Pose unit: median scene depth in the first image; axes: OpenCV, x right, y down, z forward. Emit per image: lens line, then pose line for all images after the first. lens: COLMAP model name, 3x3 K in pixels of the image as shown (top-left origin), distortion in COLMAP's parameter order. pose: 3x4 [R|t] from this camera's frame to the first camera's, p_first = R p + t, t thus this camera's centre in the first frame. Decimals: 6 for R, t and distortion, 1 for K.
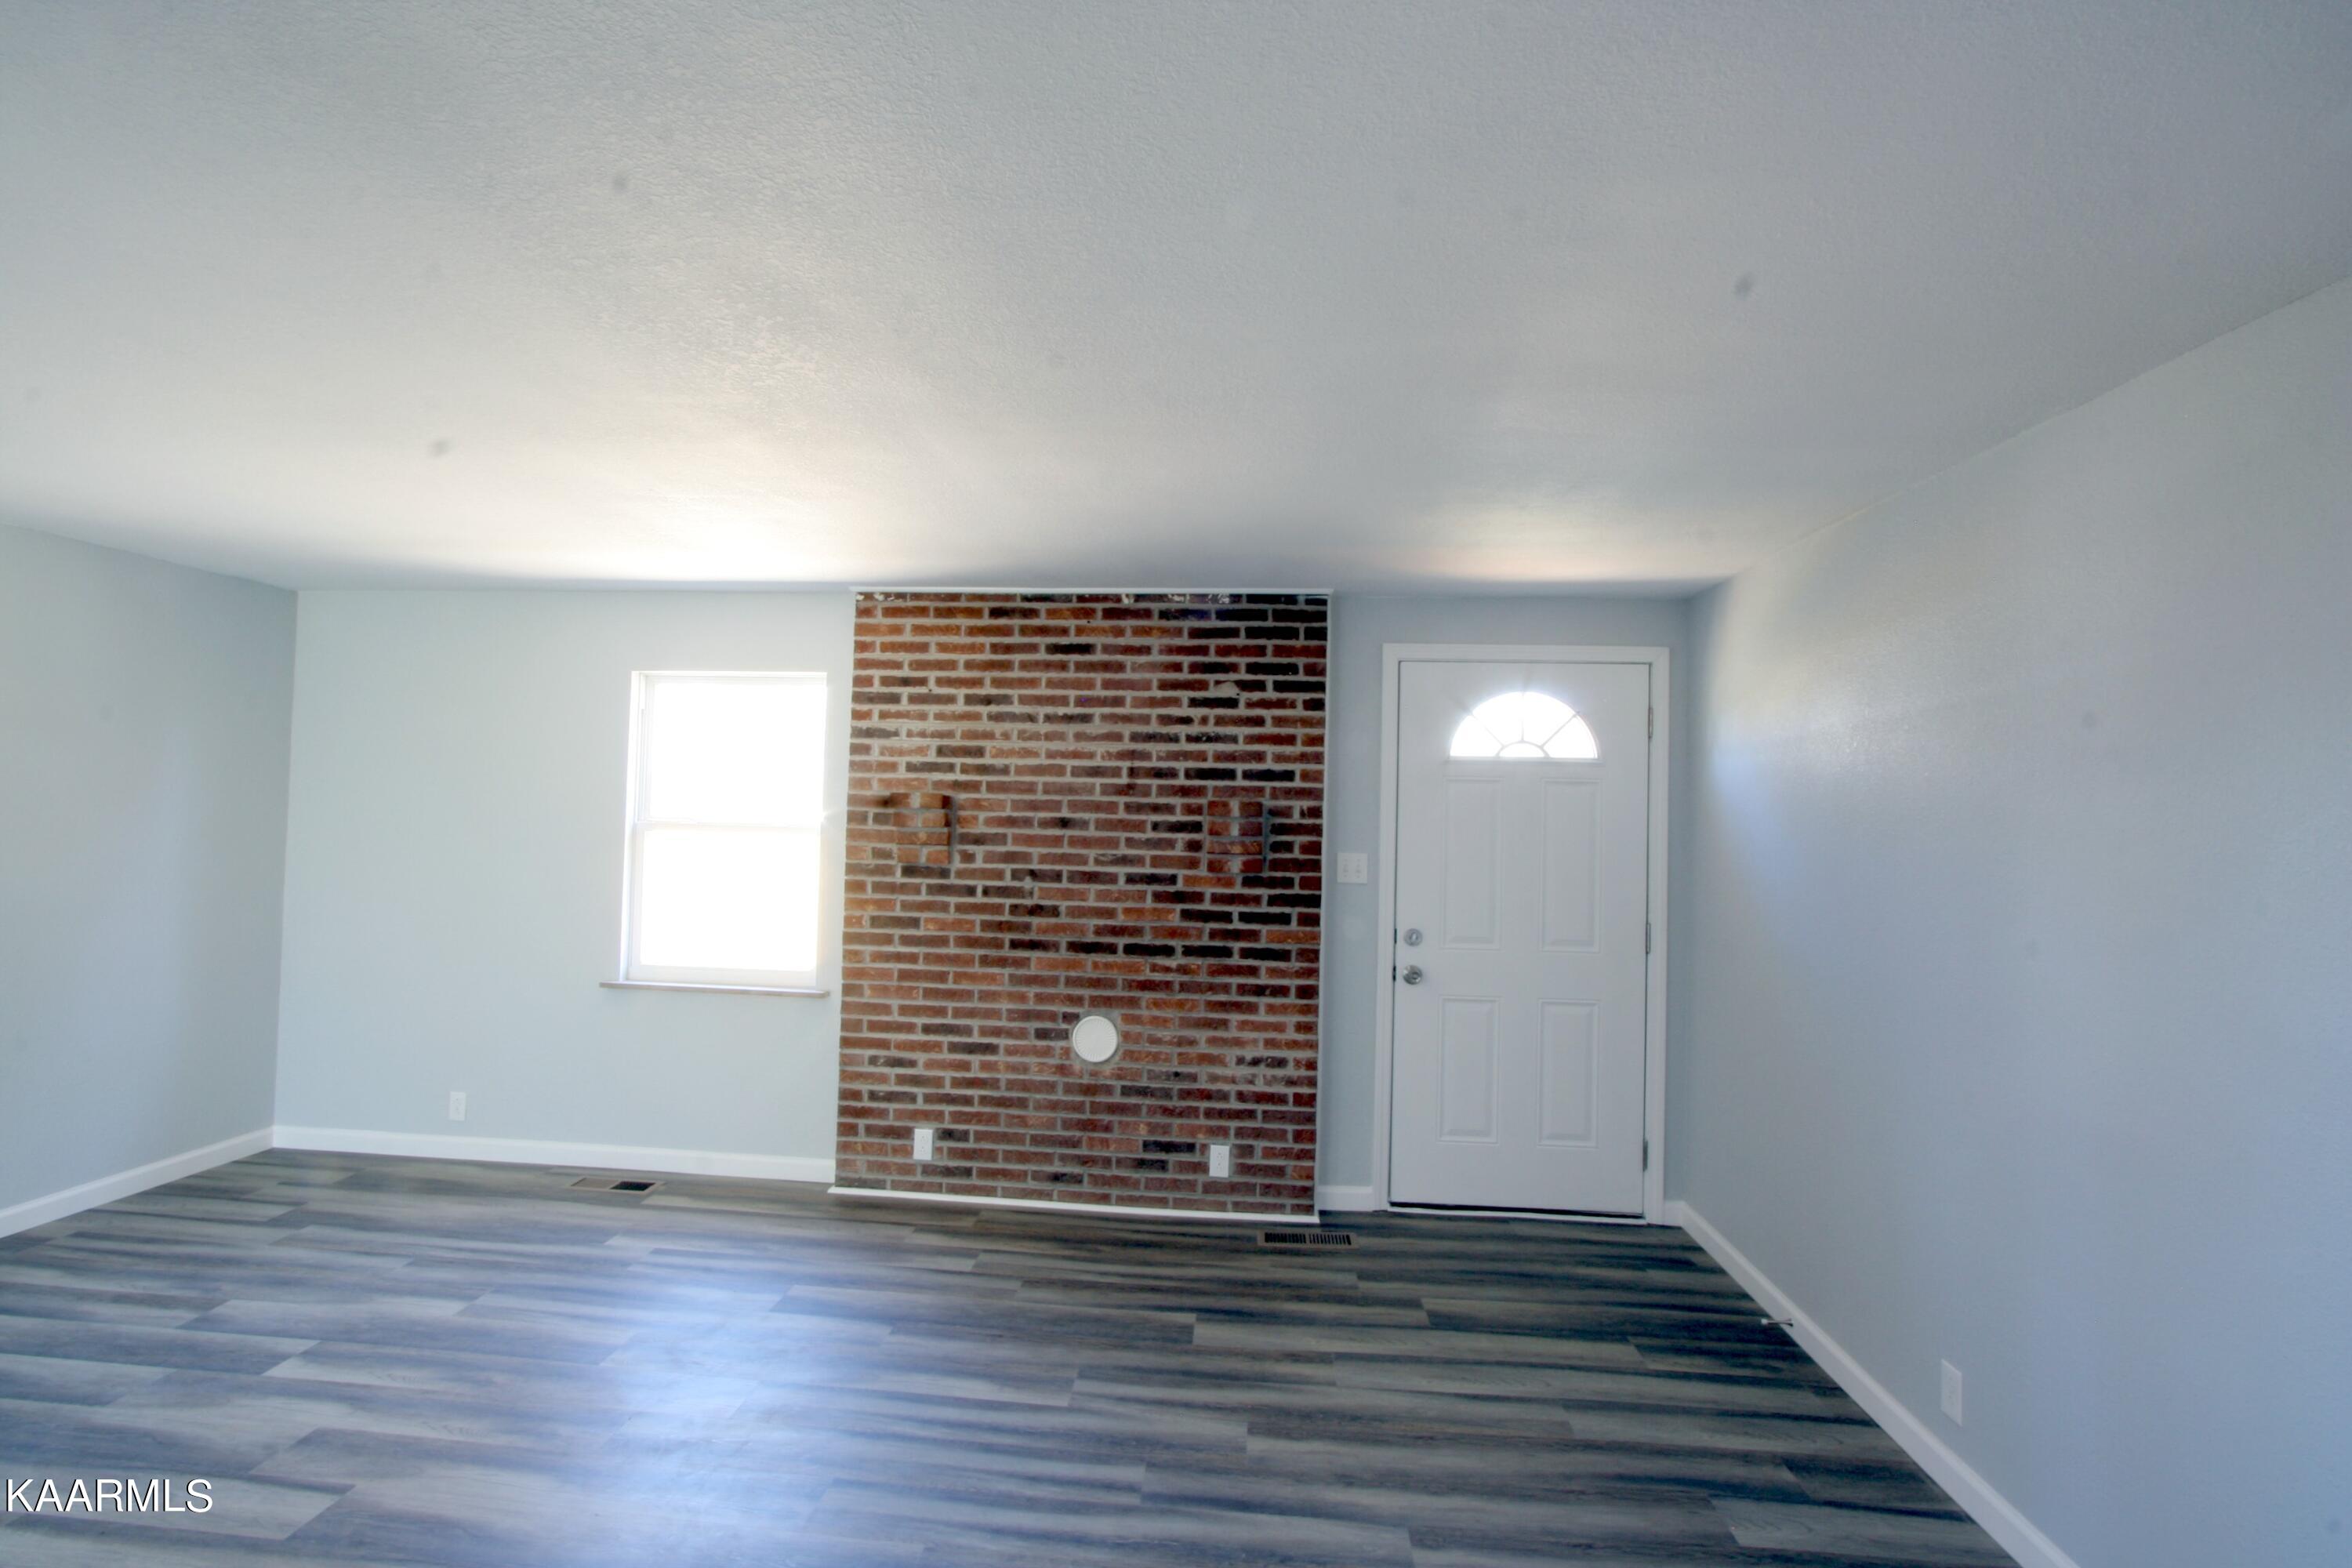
lens RADIAL K [[1081.1, 0, 1159.0], [0, 1081.1, 799.4], [0, 0, 1]] dist [-0.019990, 0.003352]
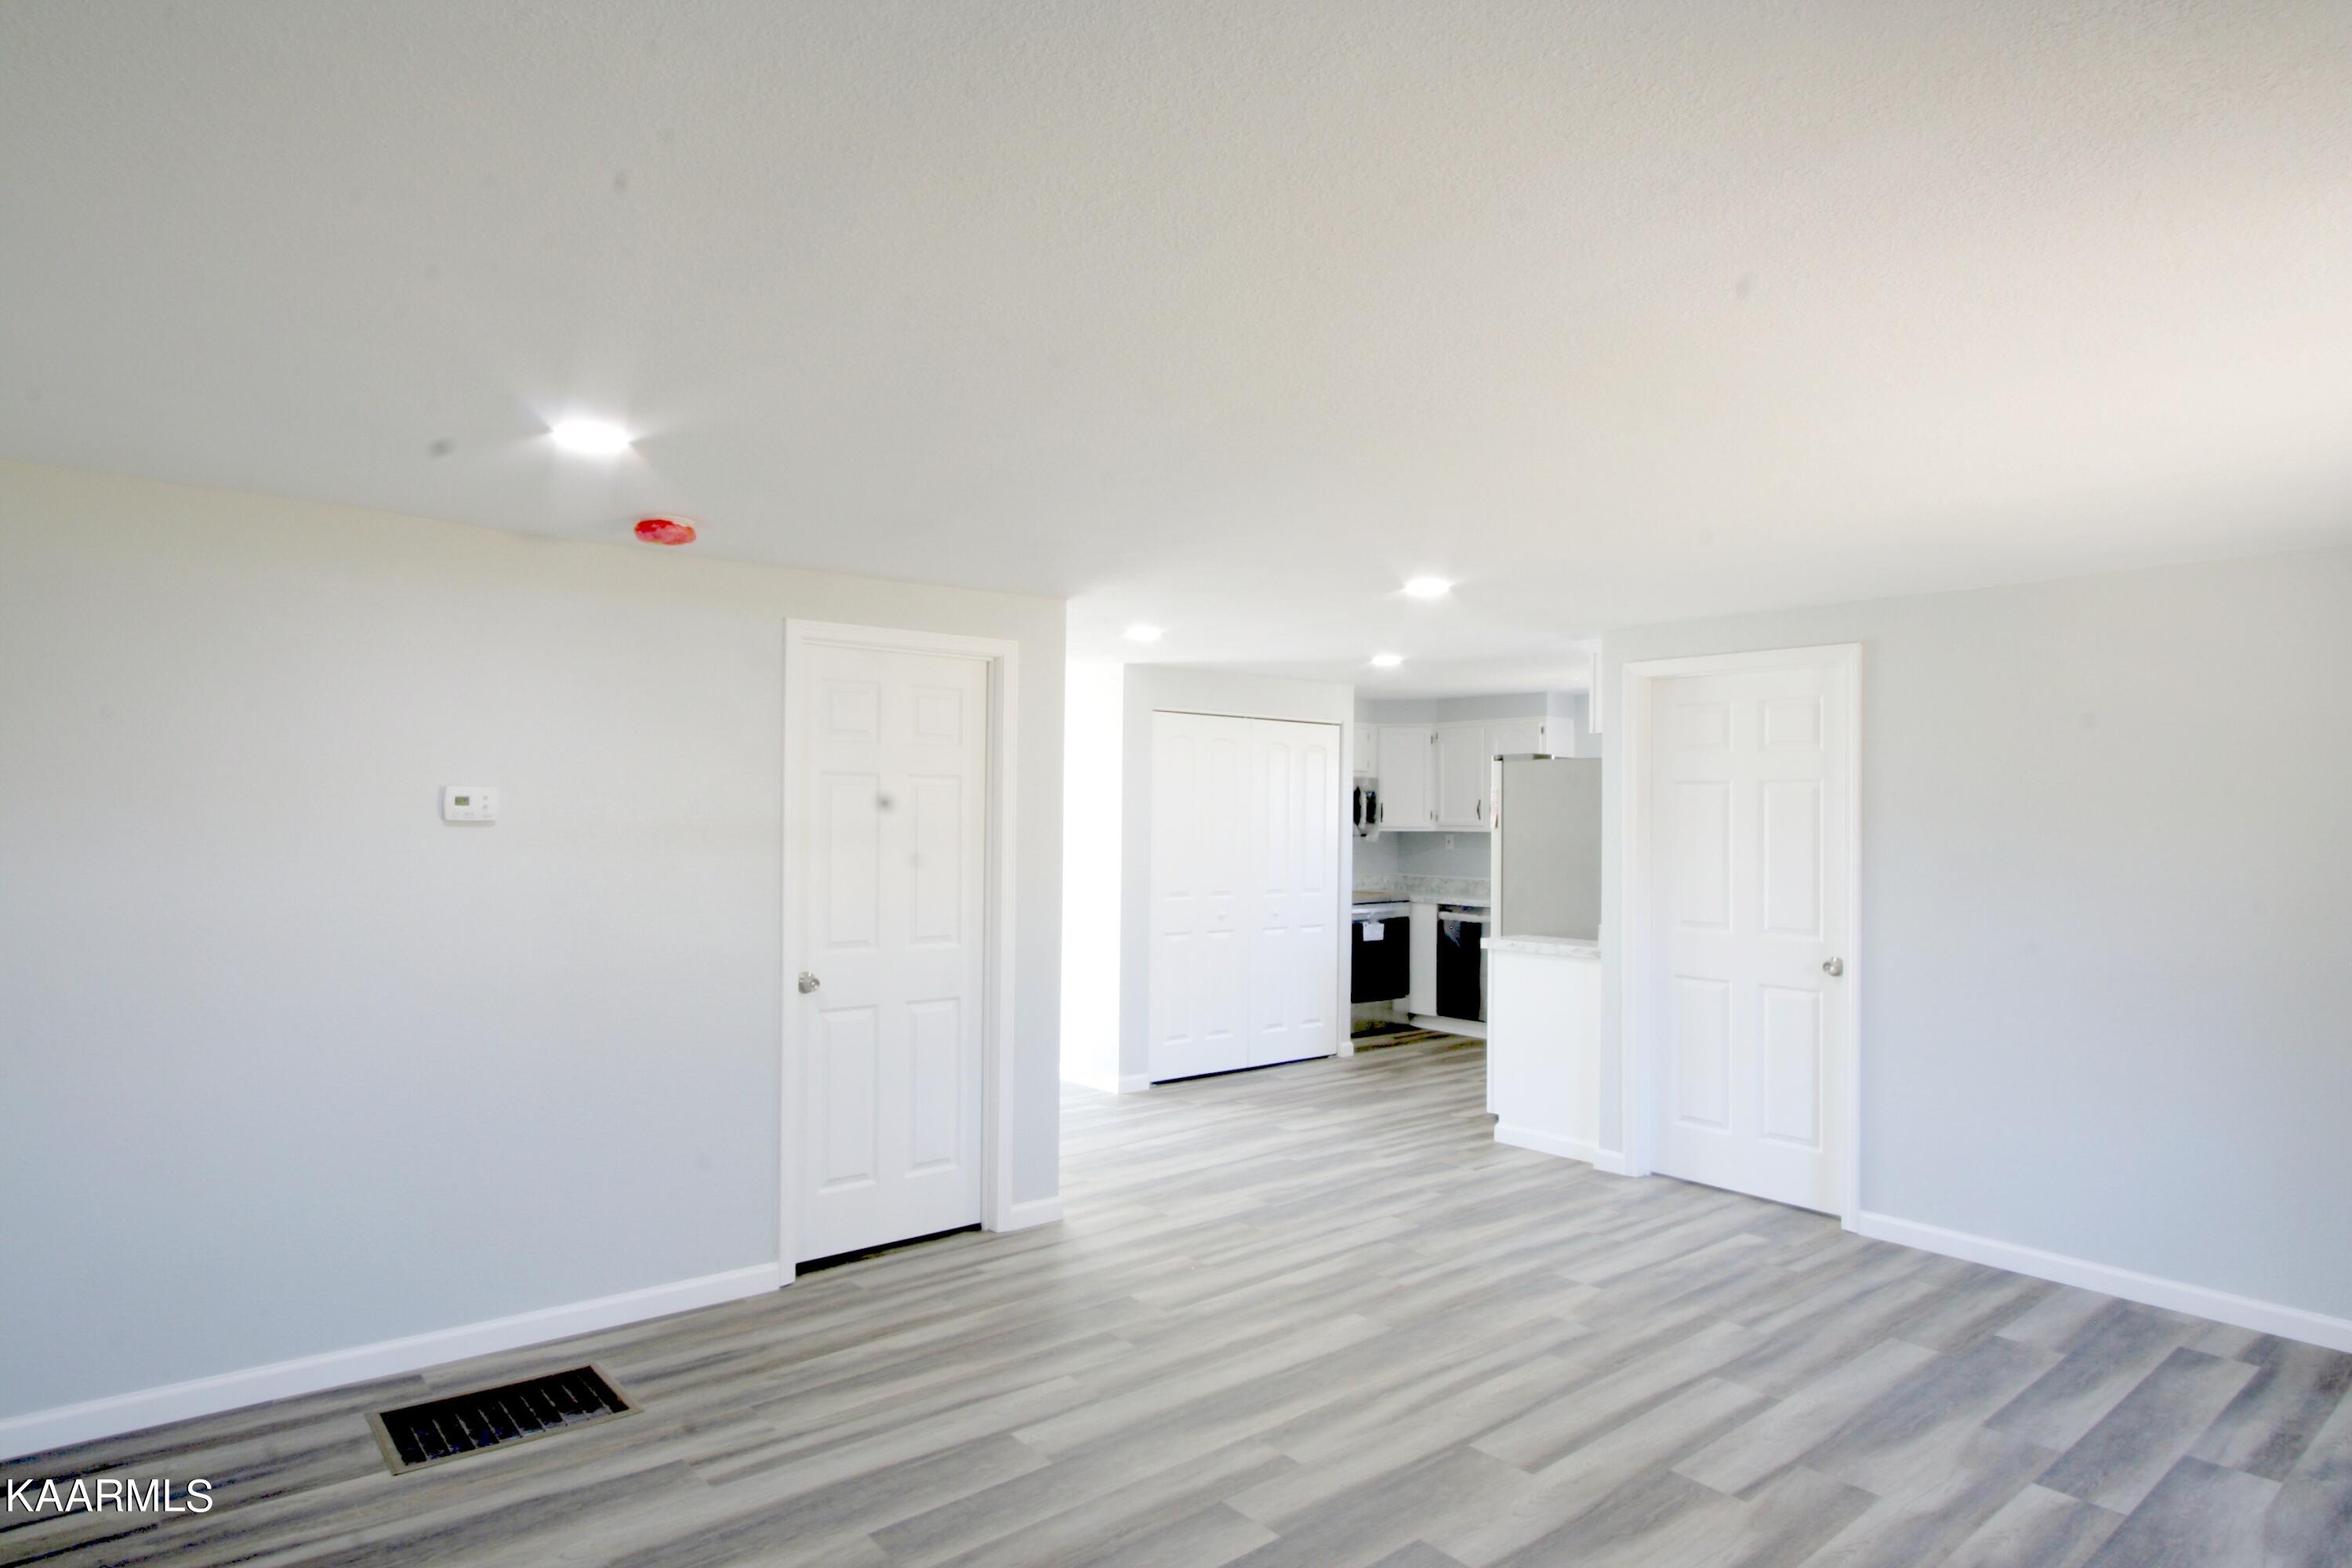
lens RADIAL K [[1300.2, 0, 1139.6], [0, 1300.2, 806.4], [0, 0, 1]] dist [-0.002689, -0.000880]
pose [[-0.716748, -0.036036, -0.696400, 0.314688], [-0.015129, 0.999232, -0.036136, 0.013825], [0.697168, -0.015365, -0.716743, 0.833099]]
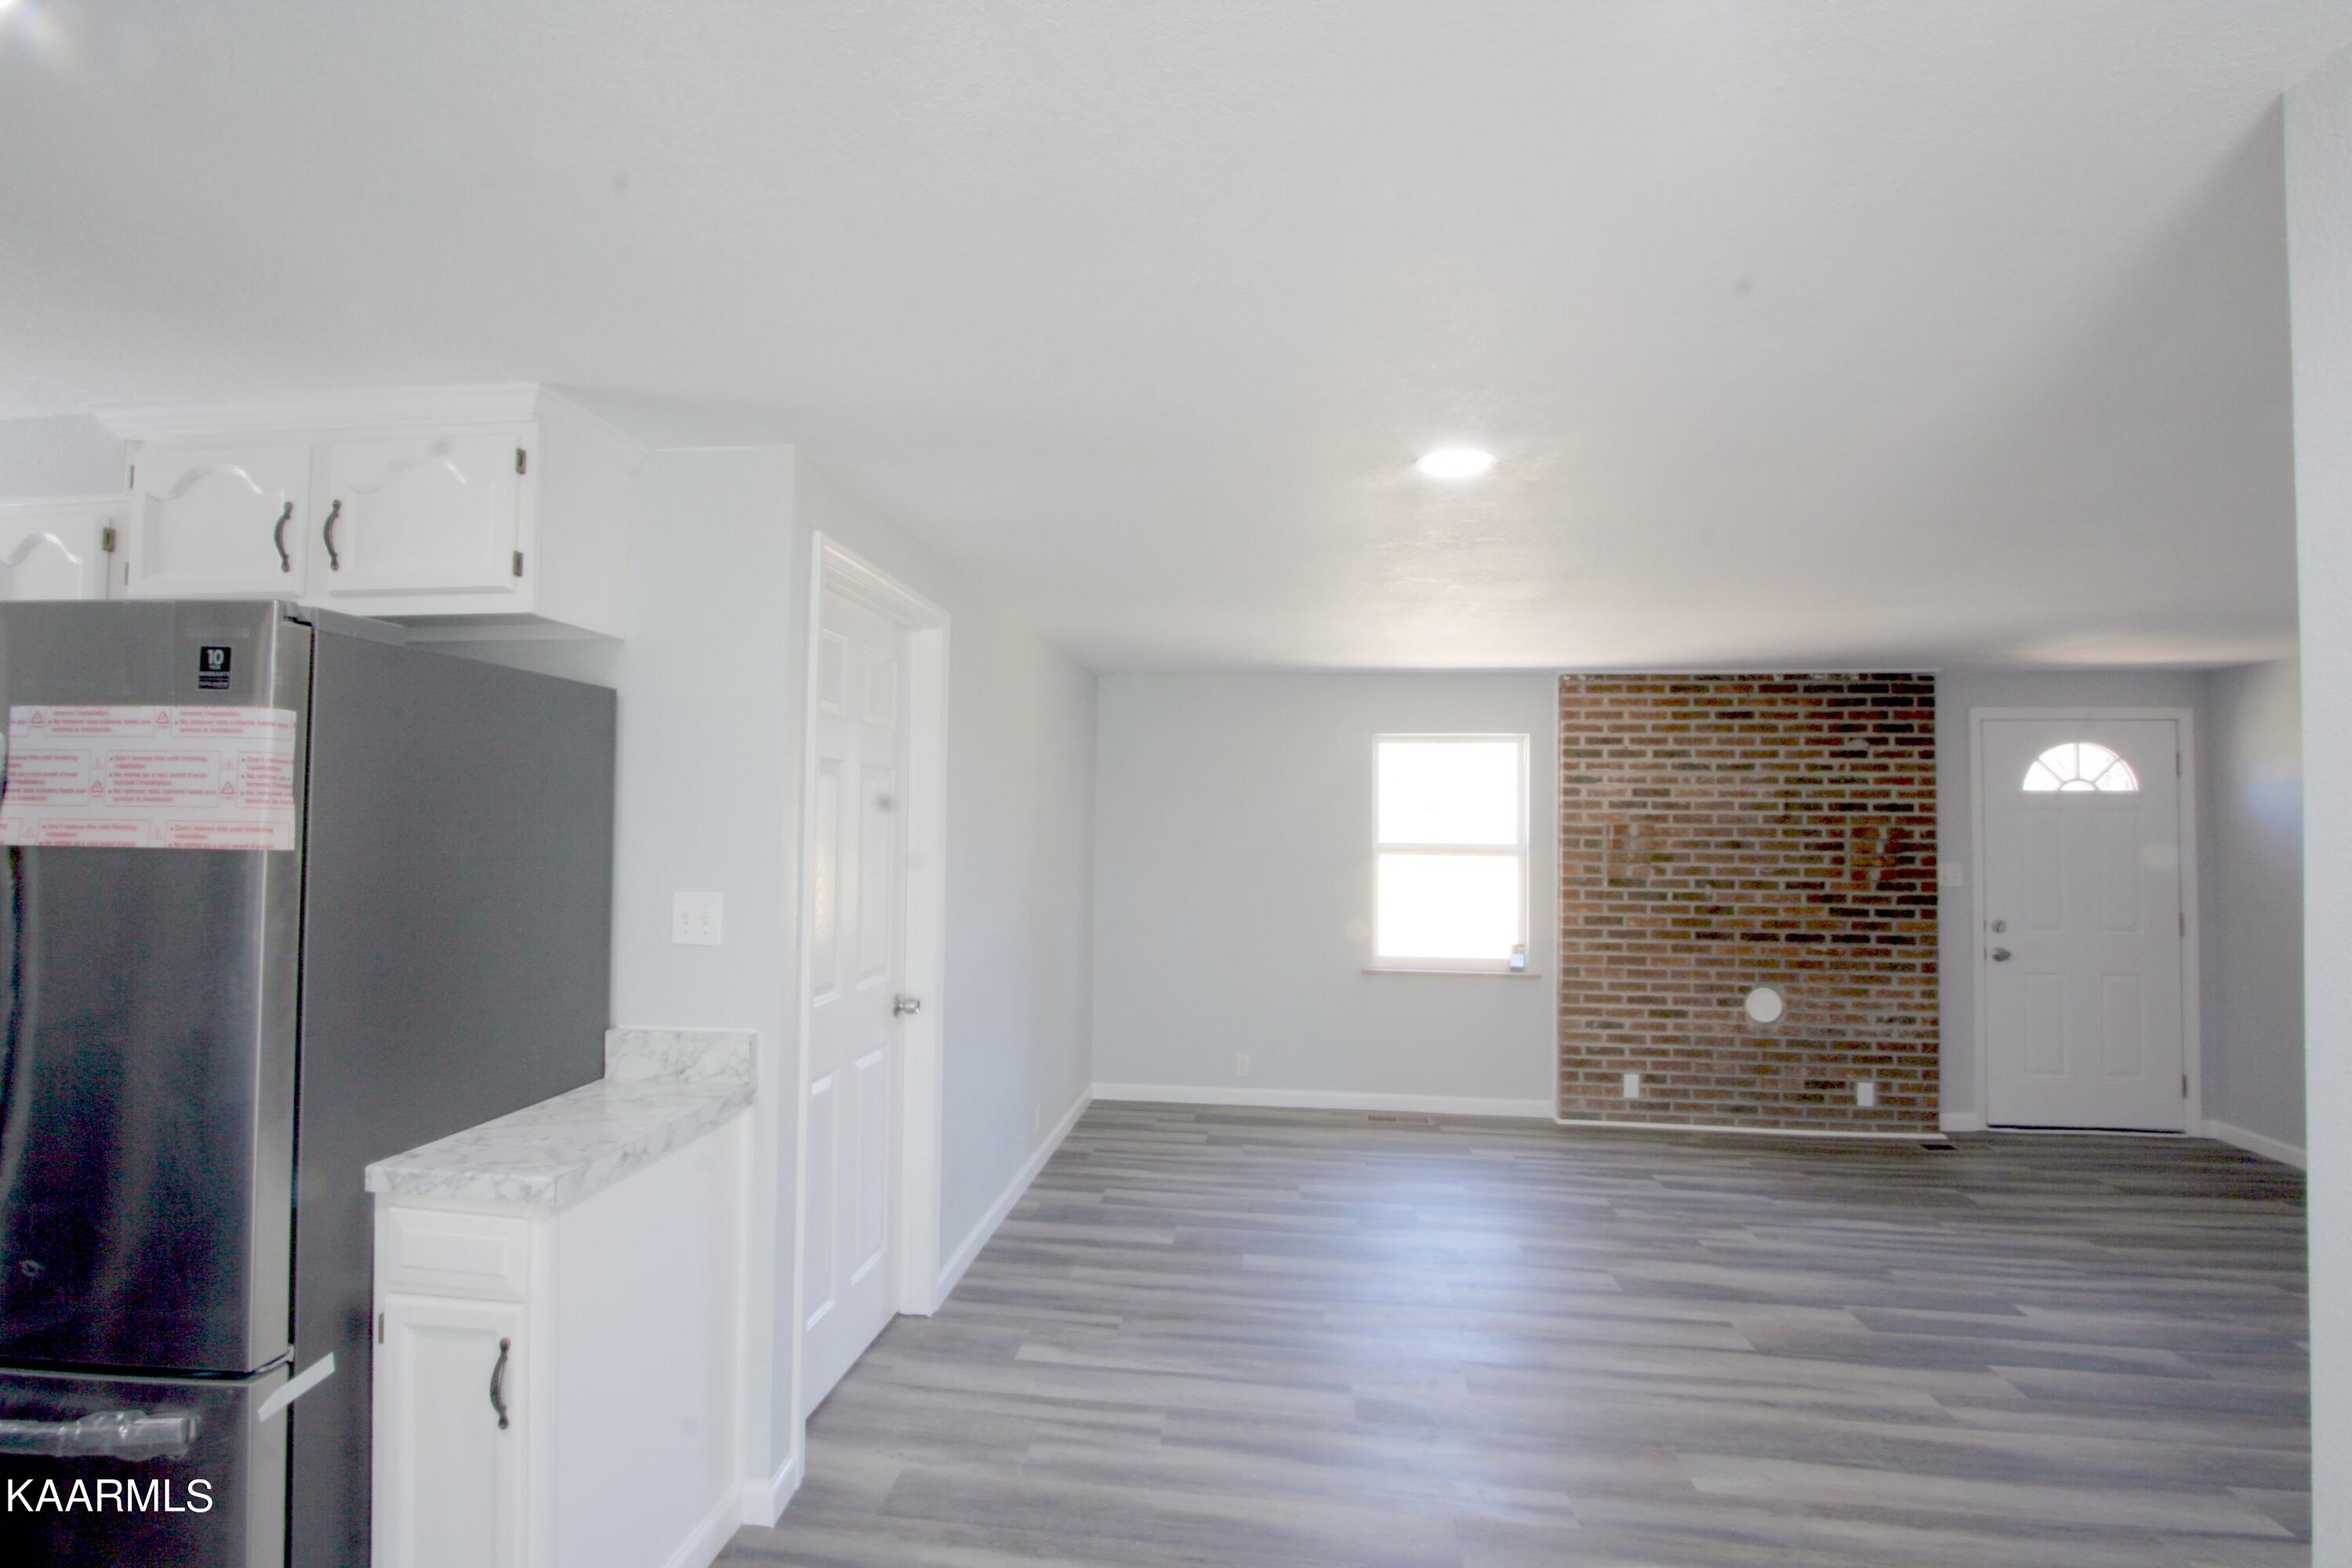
lens RADIAL K [[1081.1, 0, 1158.5], [0, 1081.1, 795.6], [0, 0, 1]] dist [-0.019990, 0.003352]
pose [[0.999262, -0.014808, -0.035439, -0.757687], [0.014381, 0.999821, -0.012256, -0.033354], [0.035614, 0.011737, 0.999297, -0.364153]]
